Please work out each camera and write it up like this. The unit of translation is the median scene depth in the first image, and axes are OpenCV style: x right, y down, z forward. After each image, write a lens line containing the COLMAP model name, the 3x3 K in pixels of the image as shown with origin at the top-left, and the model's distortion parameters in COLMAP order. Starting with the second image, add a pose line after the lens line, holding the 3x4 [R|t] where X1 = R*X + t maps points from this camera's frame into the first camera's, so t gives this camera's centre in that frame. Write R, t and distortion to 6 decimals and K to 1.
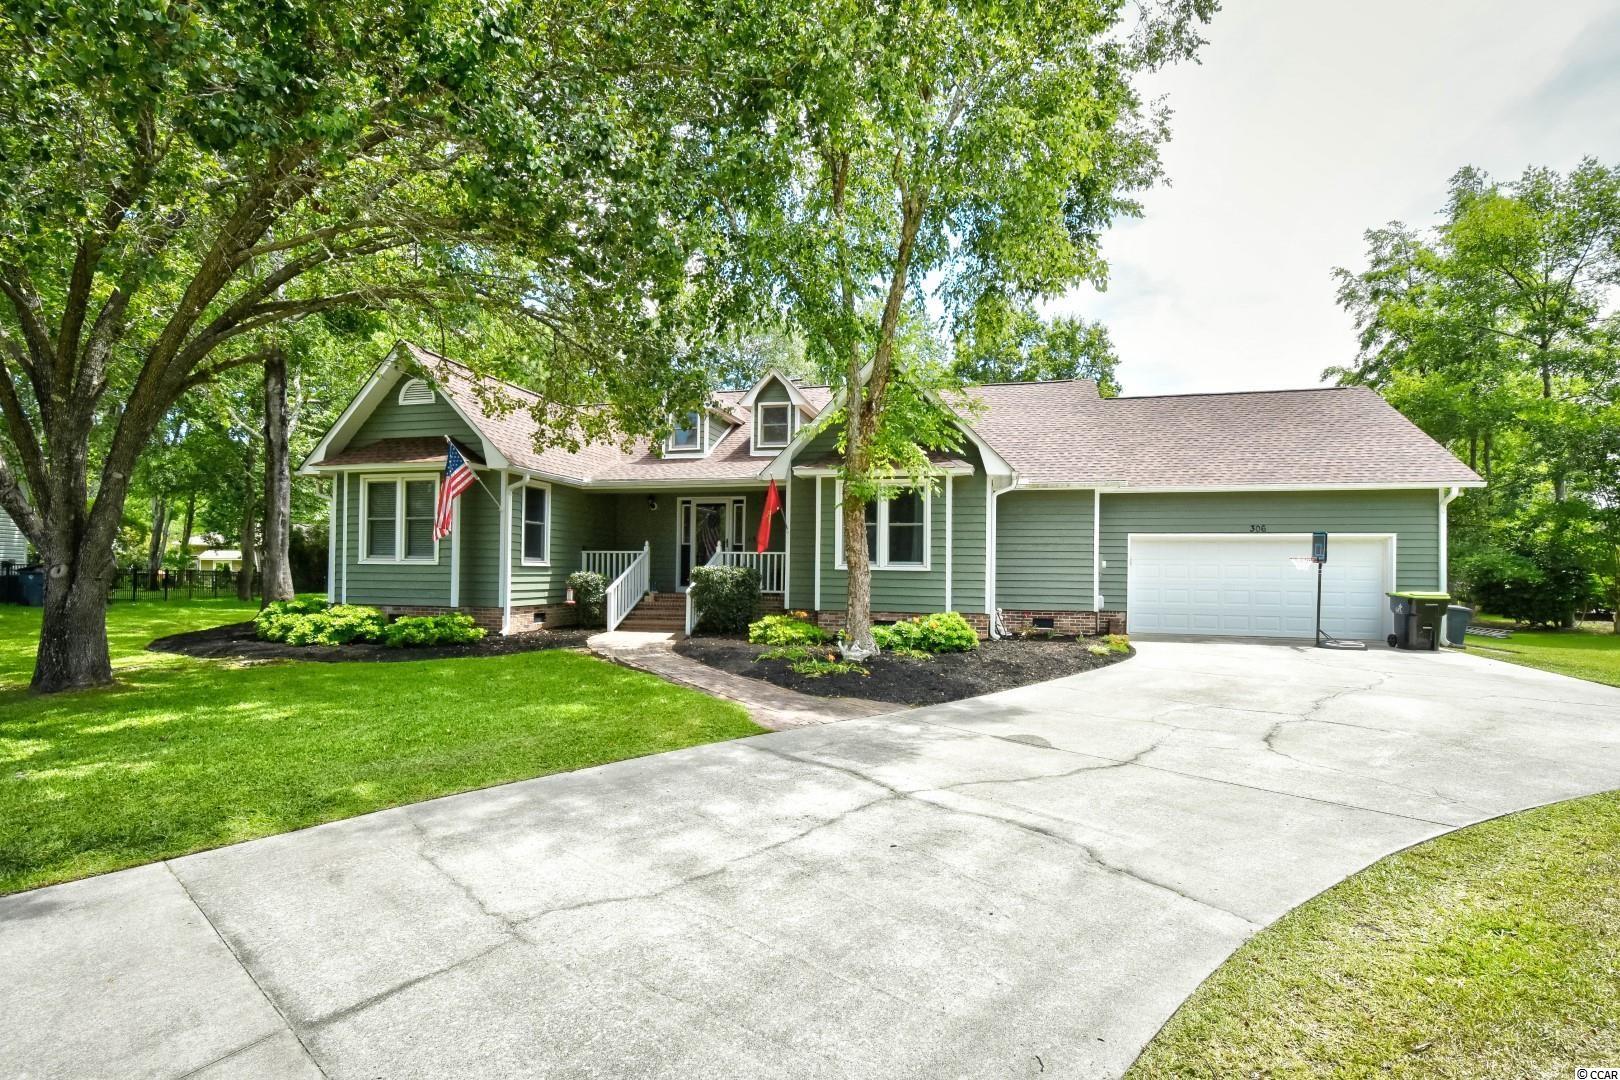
lens RADIAL K [[712.2, 0, 804.7], [0, 712.2, 551.5], [0, 0, 1]] dist [0.003205, -0.002956]
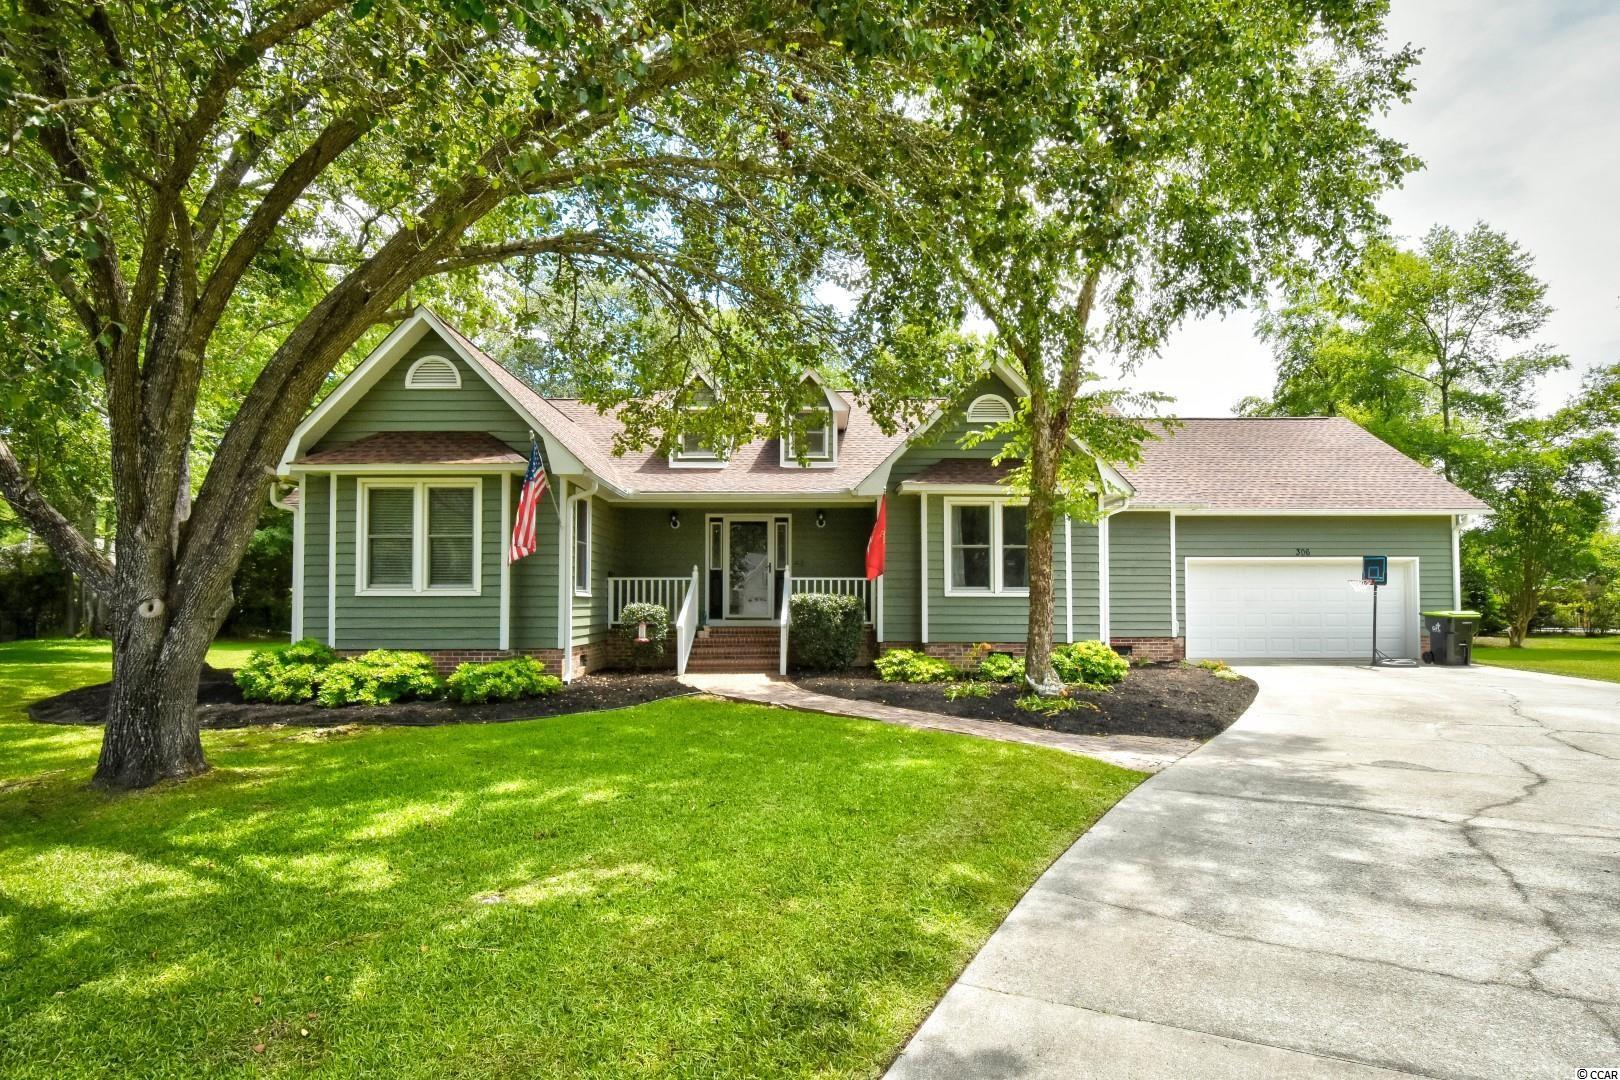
lens RADIAL K [[806.1, 0, 809.6], [0, 806.1, 565.5], [0, 0, 1]] dist [-0.001834, -0.000517]
pose [[0.970161, -0.001468, 0.242456, -0.374944], [0.005417, 0.999863, -0.015622, 0.001196], [-0.242400, 0.016469, 0.970037, 0.059369]]
